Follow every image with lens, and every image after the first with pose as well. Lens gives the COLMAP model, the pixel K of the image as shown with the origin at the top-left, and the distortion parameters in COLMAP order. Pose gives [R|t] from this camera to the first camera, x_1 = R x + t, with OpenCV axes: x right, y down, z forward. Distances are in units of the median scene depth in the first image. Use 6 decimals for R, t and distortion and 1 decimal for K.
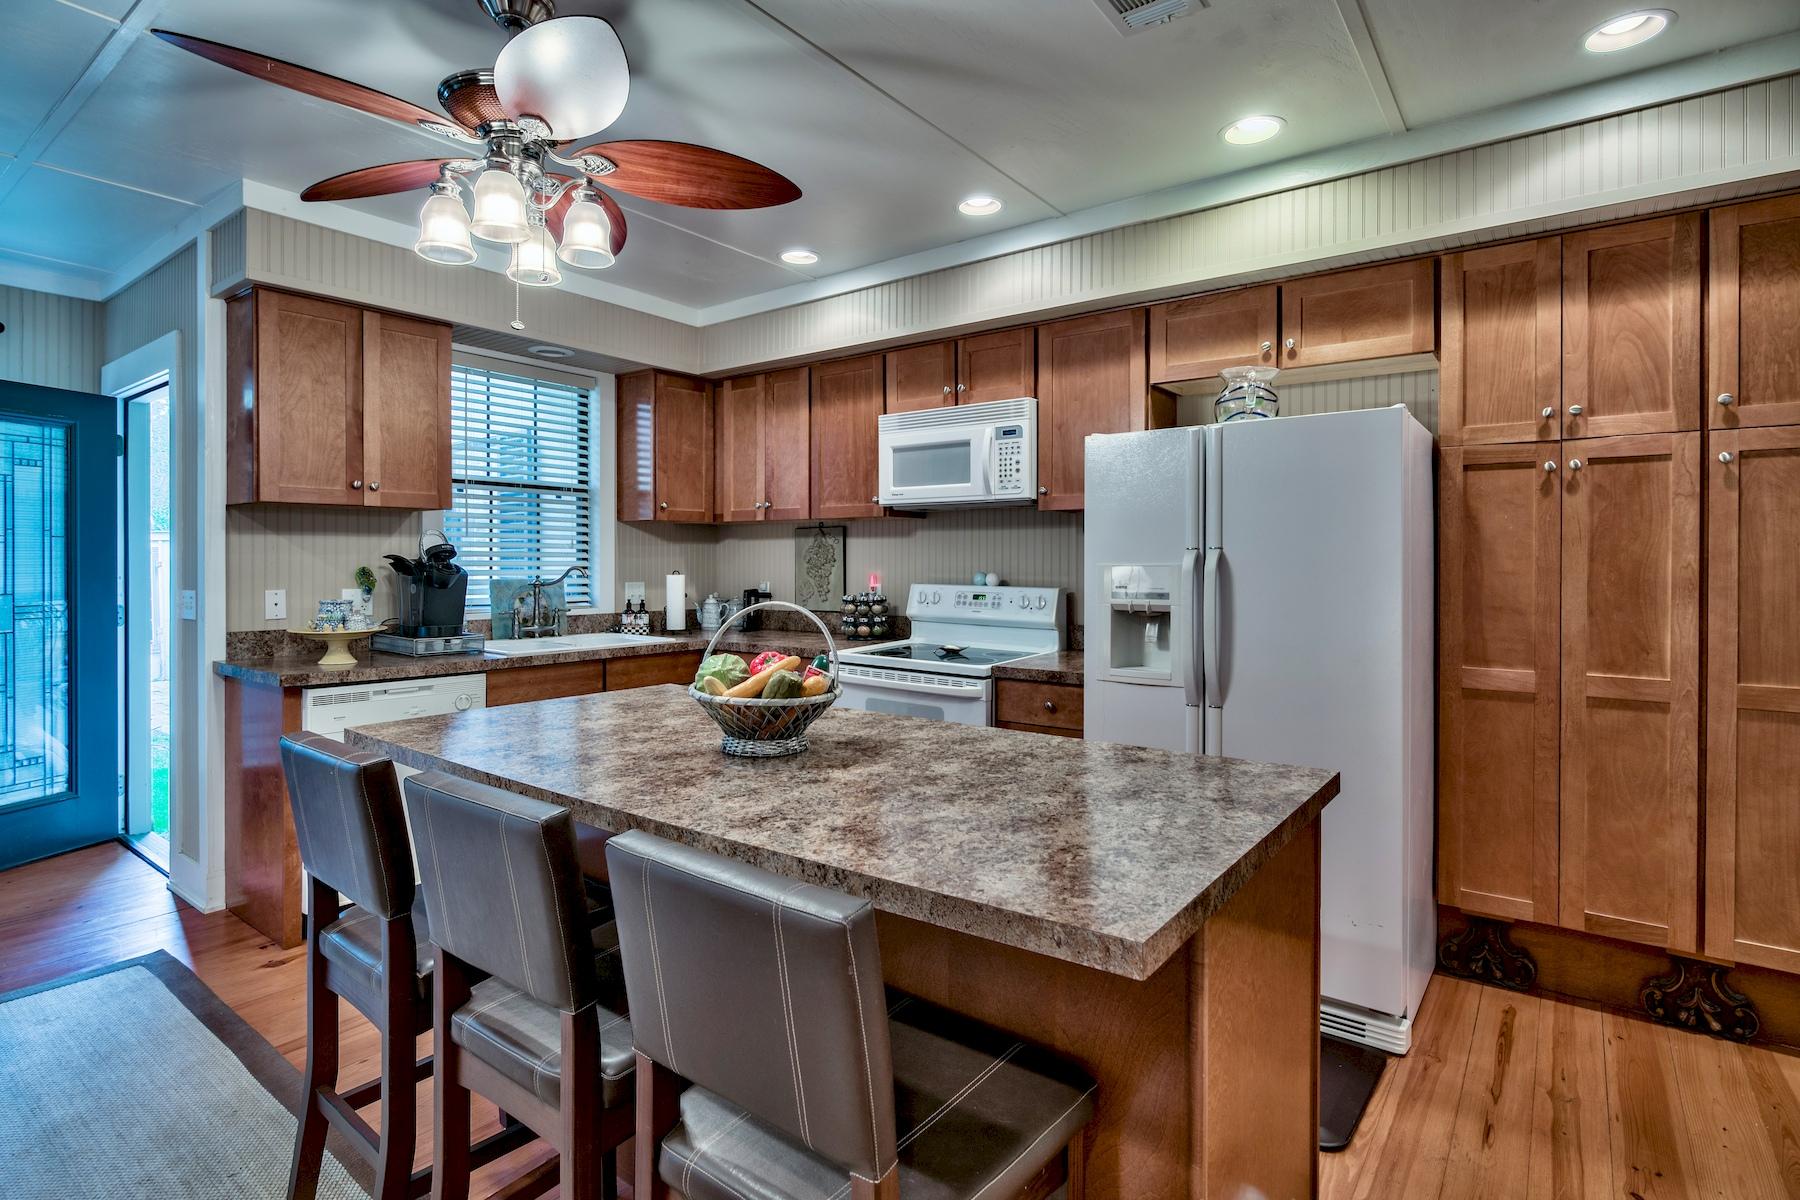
lens RADIAL K [[899.8, 0, 879.1], [0, 899.8, 562.7], [0, 0, 1]] dist [-0.004133, -0.000048]
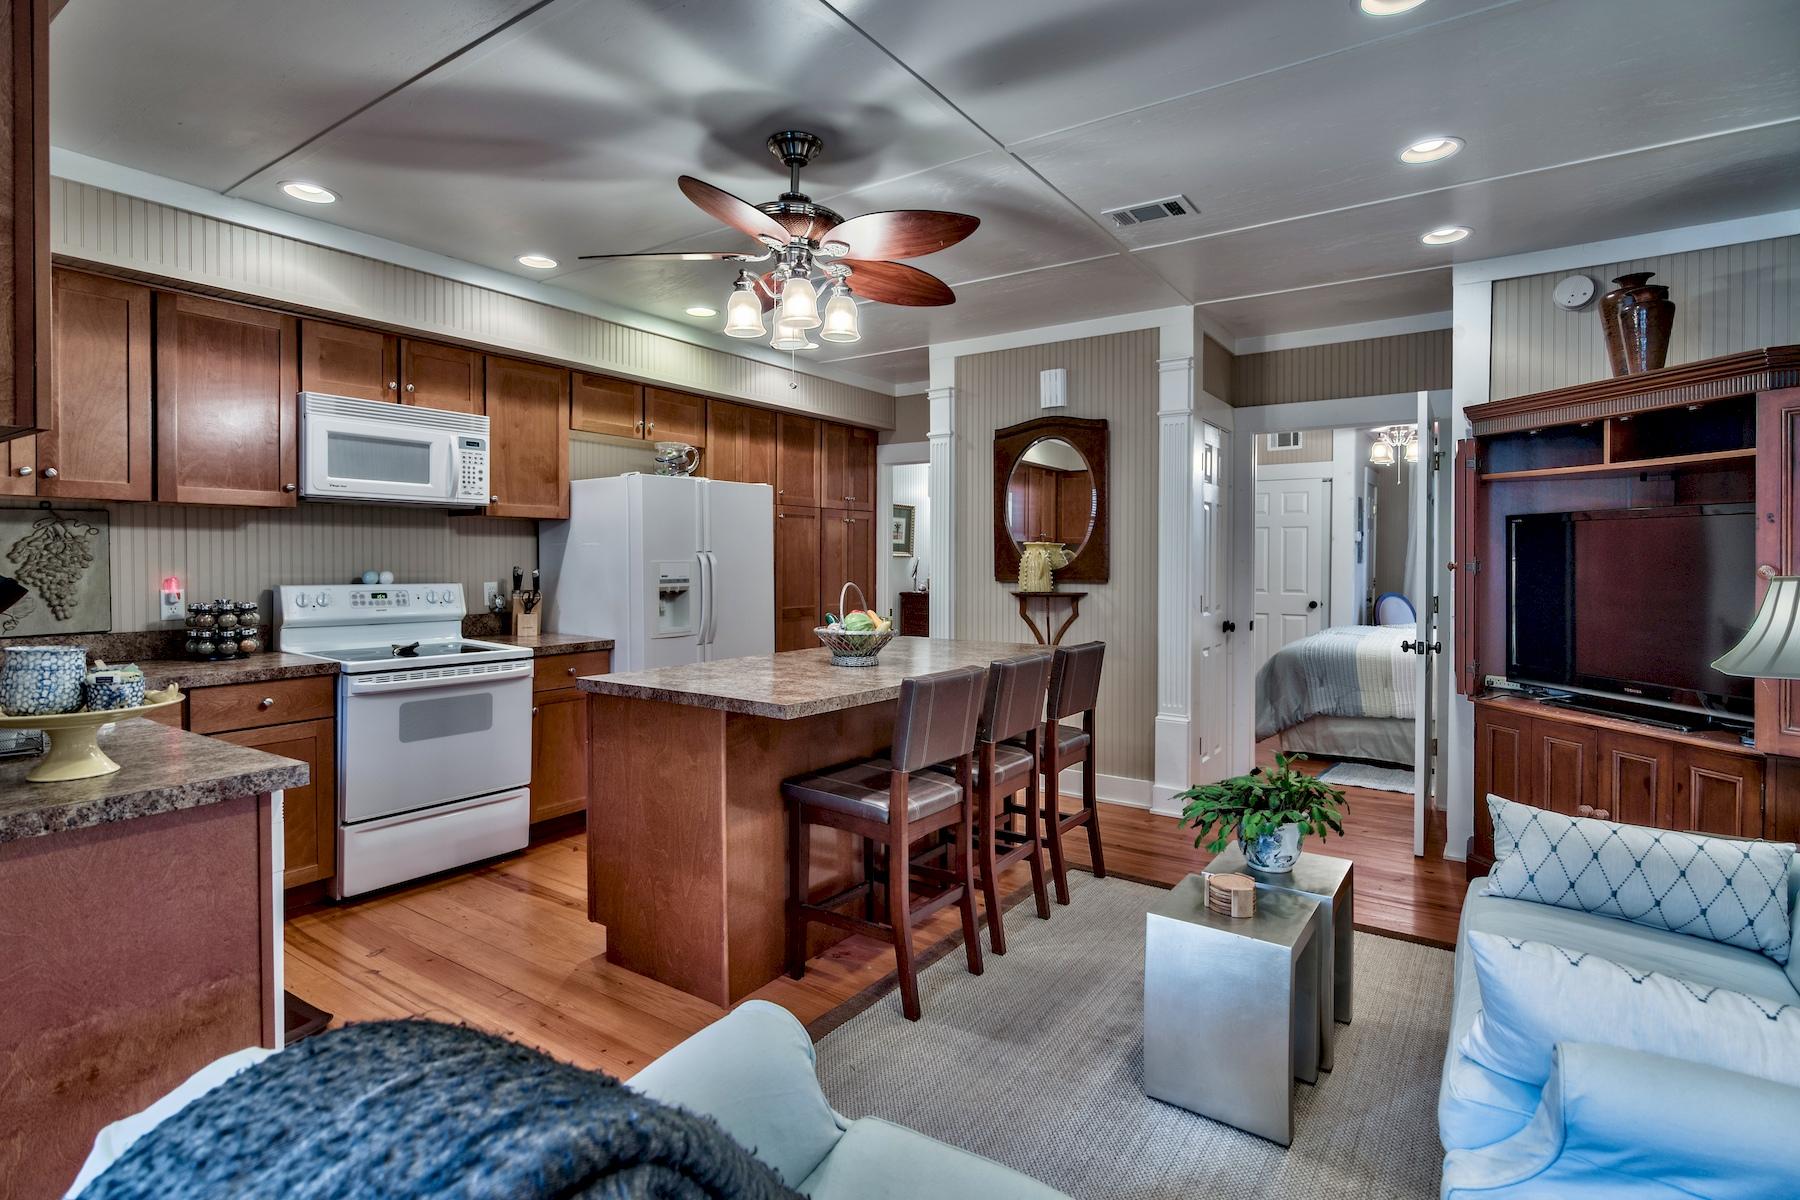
lens RADIAL K [[899.8, 0, 896.9], [0, 899.8, 588.8], [0, 0, 1]] dist [-0.004133, -0.000048]
pose [[-0.047791, -0.027085, 0.998490, -0.945157], [0.007355, 0.999596, 0.027467, 0.007774], [-0.998830, 0.008657, -0.047572, 0.500438]]
